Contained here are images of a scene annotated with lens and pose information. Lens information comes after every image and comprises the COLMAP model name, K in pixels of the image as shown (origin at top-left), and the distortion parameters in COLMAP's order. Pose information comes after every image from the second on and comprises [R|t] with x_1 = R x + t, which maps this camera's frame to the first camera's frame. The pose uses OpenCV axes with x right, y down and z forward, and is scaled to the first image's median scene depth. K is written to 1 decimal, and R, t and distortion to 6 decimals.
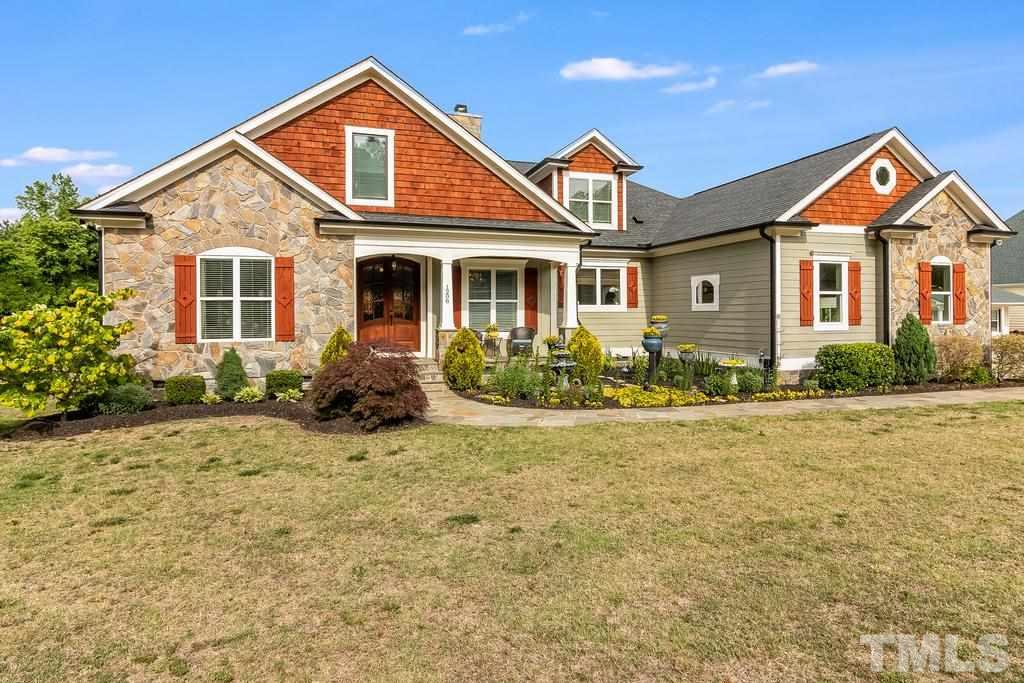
lens RADIAL K [[571.0, 0, 534.1], [0, 571.0, 318.1], [0, 0, 1]] dist [0.005637, 0.000562]
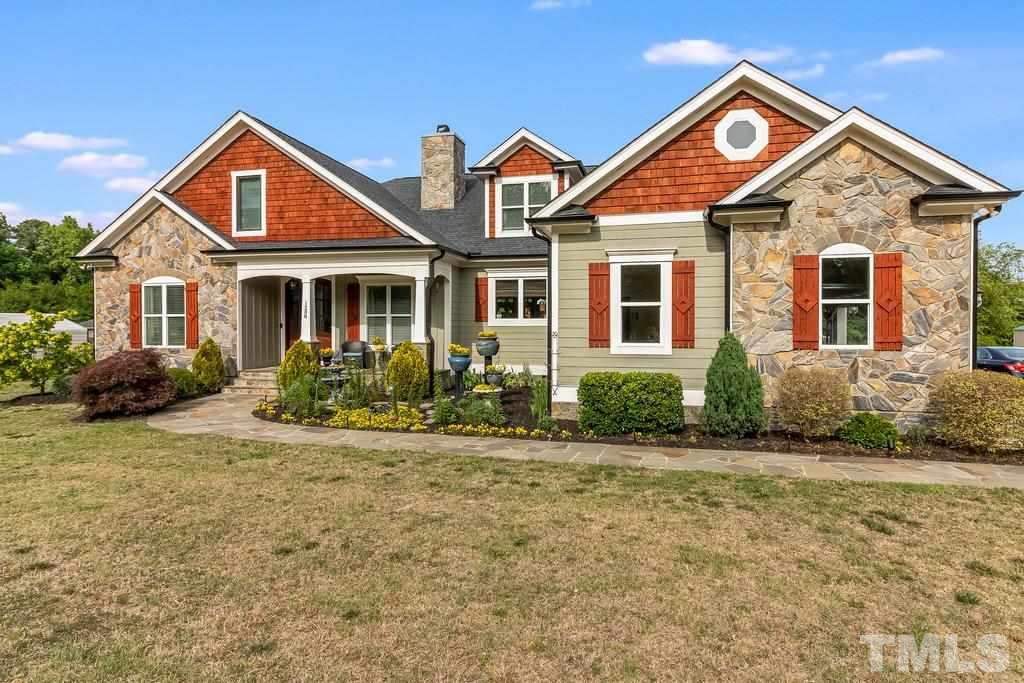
lens RADIAL K [[571.0, 0, 513.7], [0, 571.0, 335.9], [0, 0, 1]] dist [0.005637, 0.000562]
pose [[0.846778, 0.015675, -0.531716, 0.782756], [-0.008384, 0.999835, 0.016123, -0.013157], [0.531881, -0.009194, 0.846769, 0.274874]]
